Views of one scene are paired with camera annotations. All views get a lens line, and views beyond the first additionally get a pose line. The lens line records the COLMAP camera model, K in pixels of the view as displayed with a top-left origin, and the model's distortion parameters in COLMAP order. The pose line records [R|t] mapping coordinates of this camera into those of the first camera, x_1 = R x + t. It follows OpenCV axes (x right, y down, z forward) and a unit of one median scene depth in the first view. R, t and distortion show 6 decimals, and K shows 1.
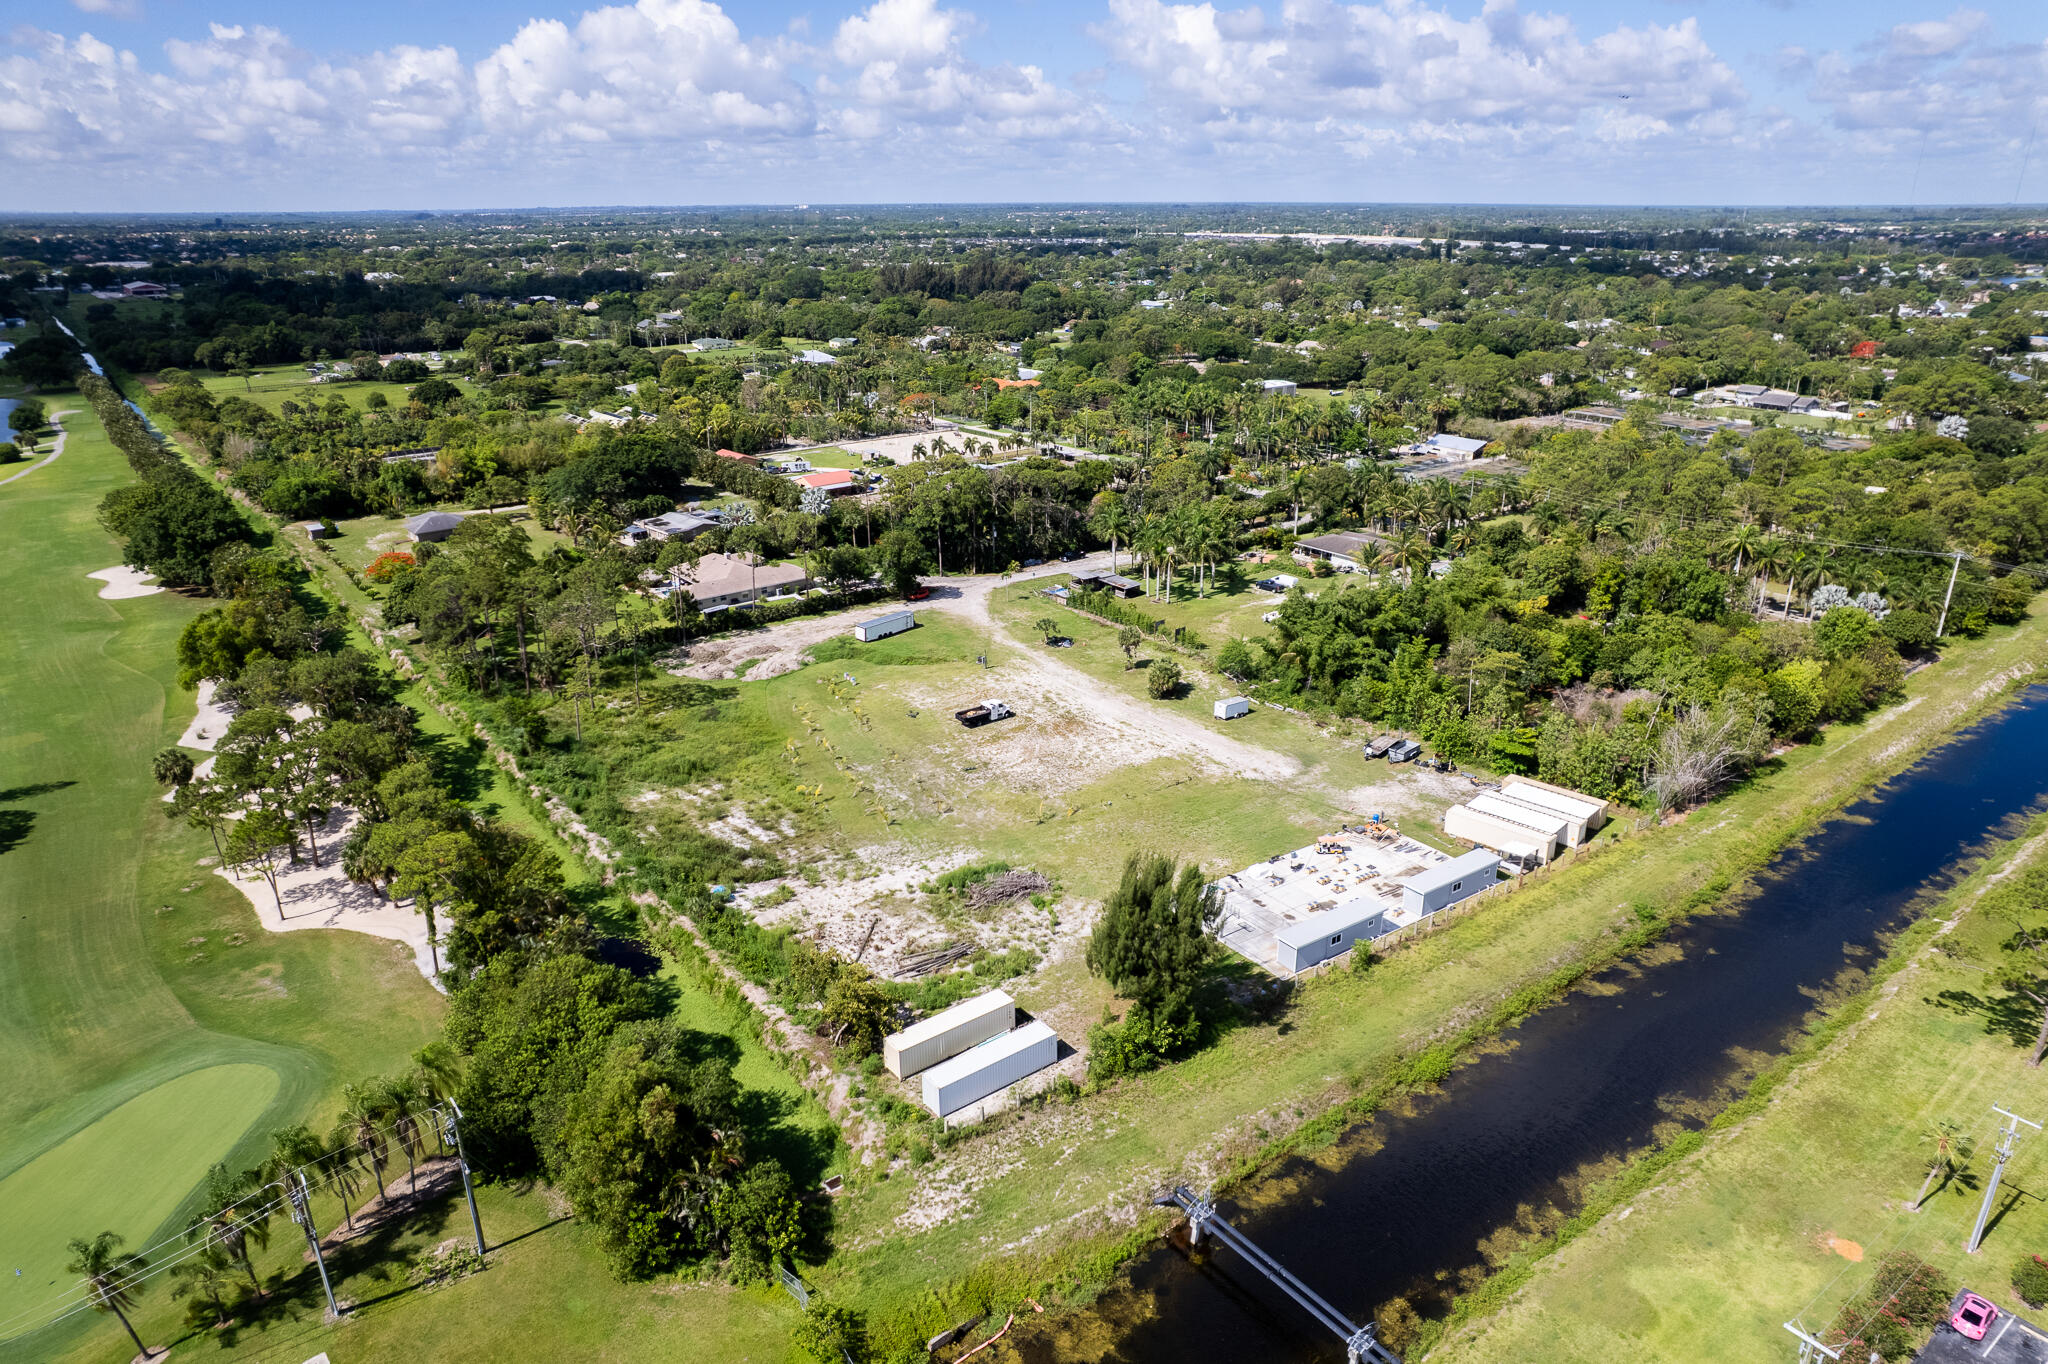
lens RADIAL K [[1313.8, 0, 1028.1], [0, 1313.8, 688.0], [0, 0, 1]] dist [-0.077472, 0.068900]
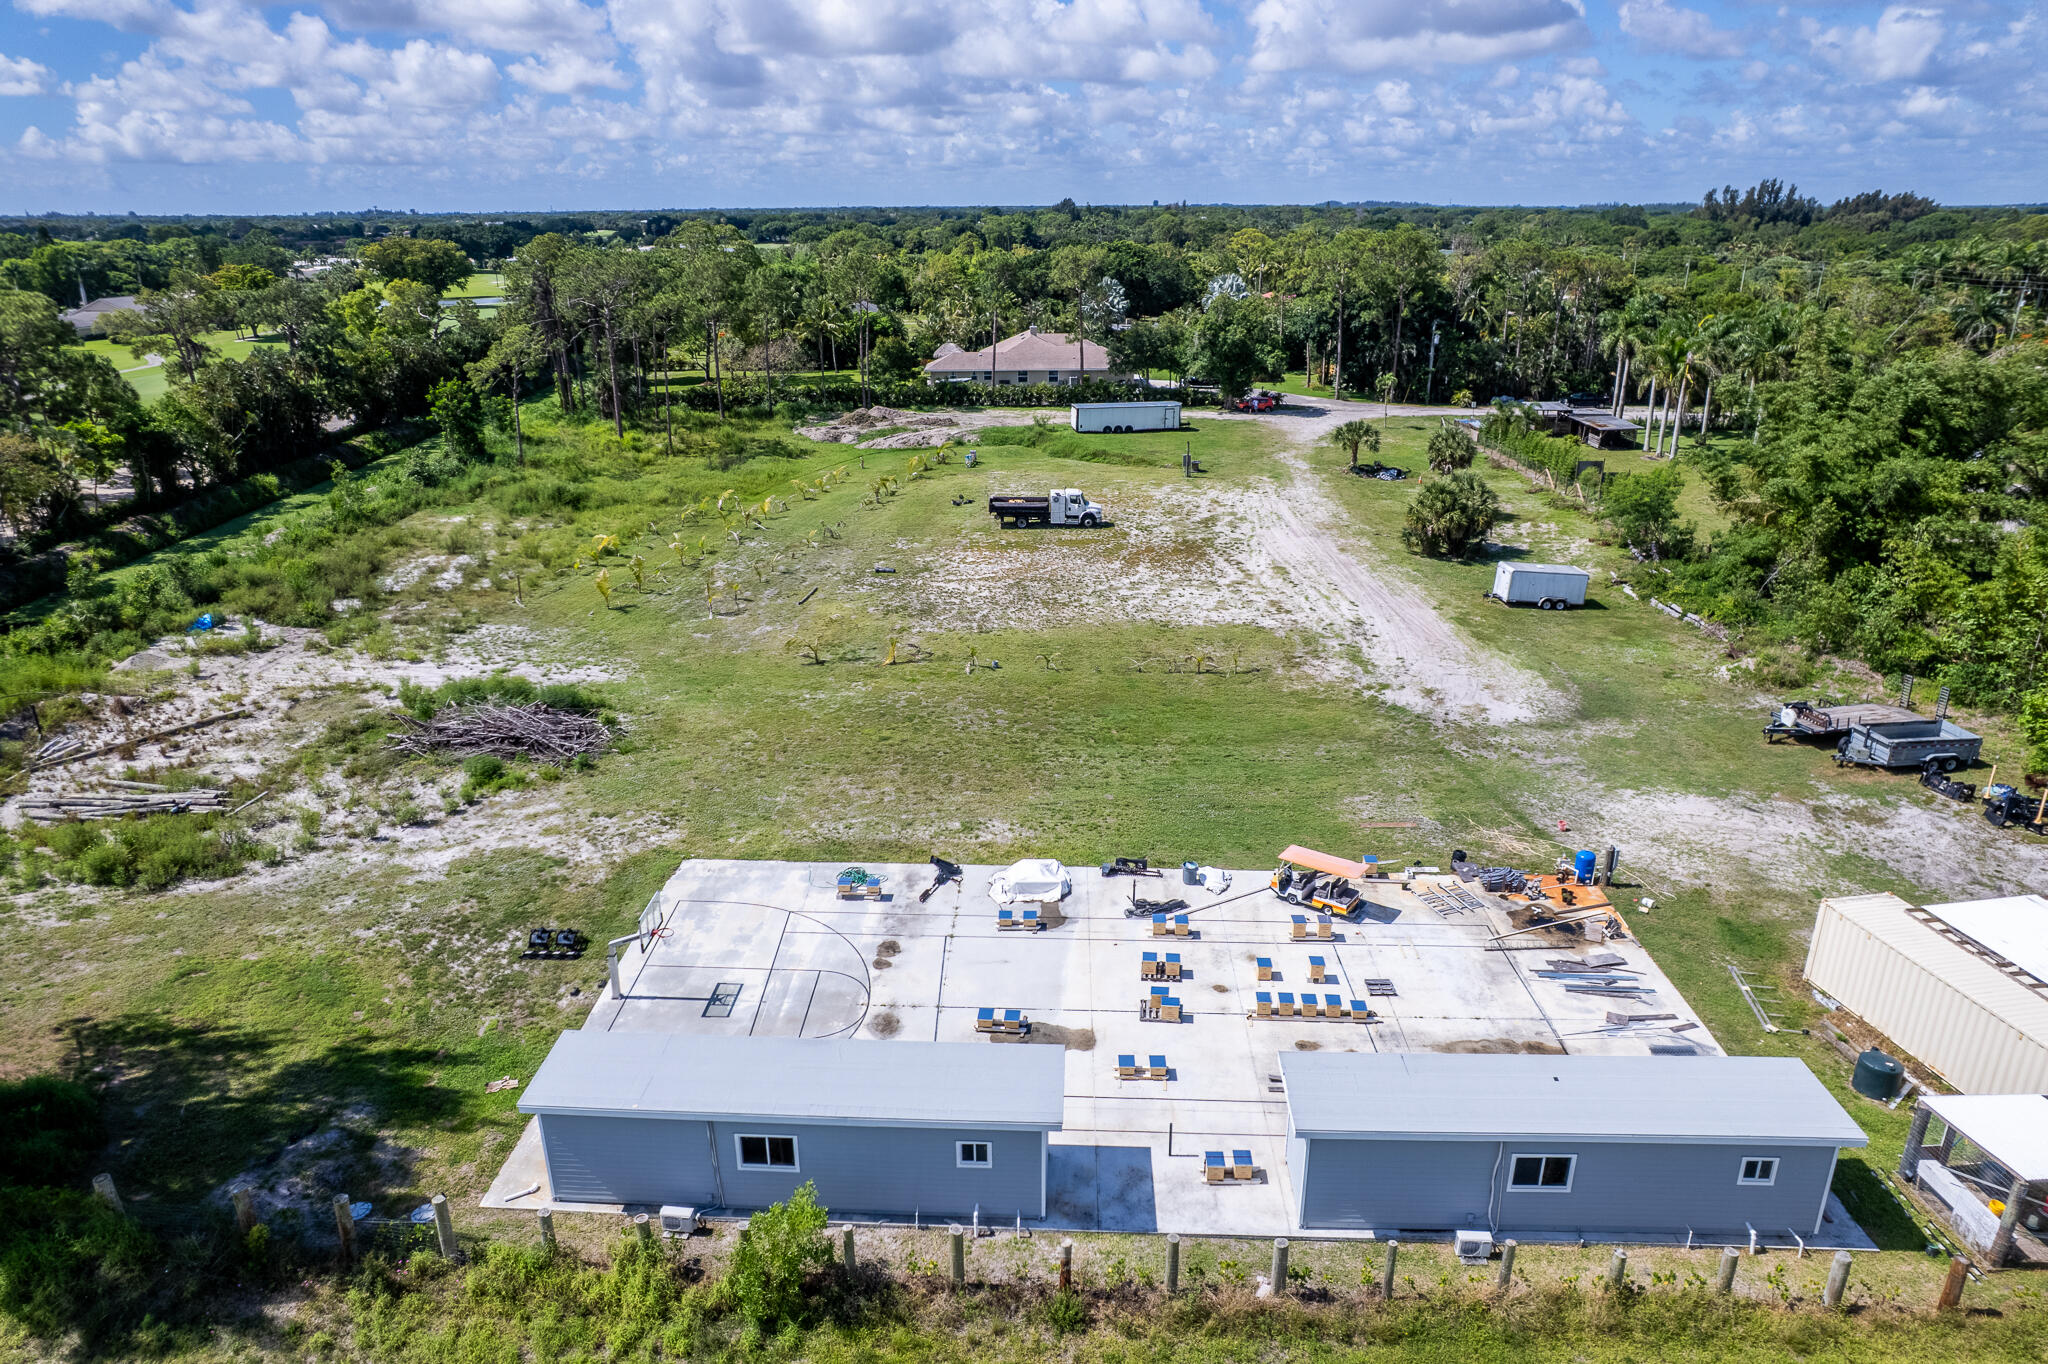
lens RADIAL K [[1313.8, 0, 1026.7], [0, 1313.8, 684.6], [0, 0, 1]] dist [-0.077472, 0.068900]
pose [[0.797547, 0.208384, -0.566122, 0.316416], [-0.211399, 0.975479, 0.061247, 0.066396], [0.565003, 0.070831, 0.822043, 0.660532]]
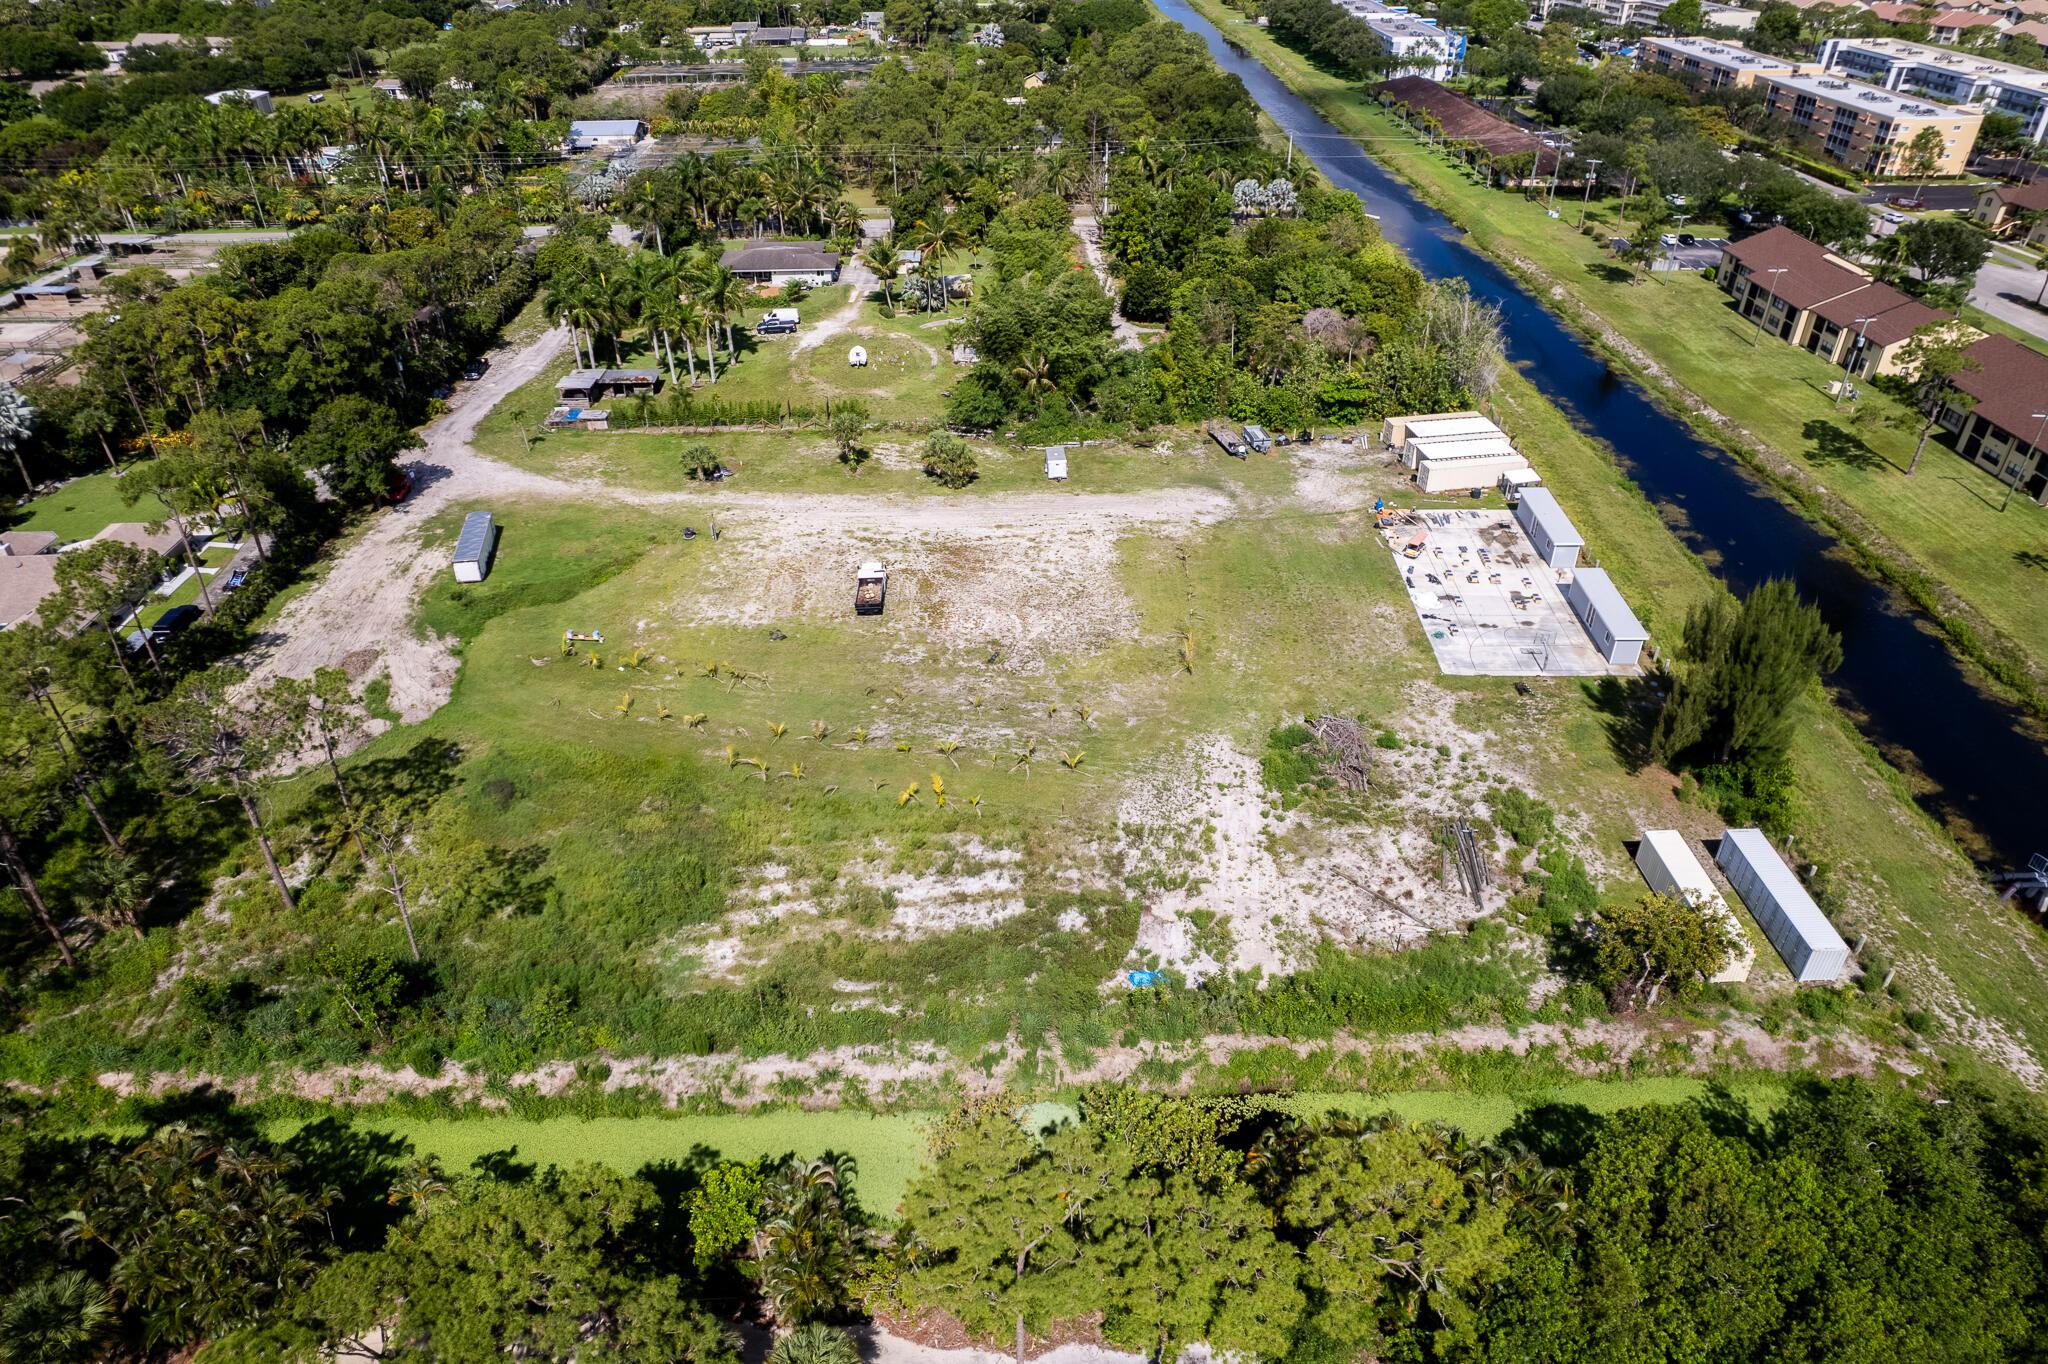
lens RADIAL K [[1313.8, 0, 1028.7], [0, 1313.8, 694.1], [0, 0, 1]] dist [-0.077472, 0.068900]
pose [[0.589734, -0.450509, 0.670265, -0.544945], [0.287844, 0.892697, 0.346754, -0.168260], [-0.754560, -0.011561, 0.656130, 0.565593]]
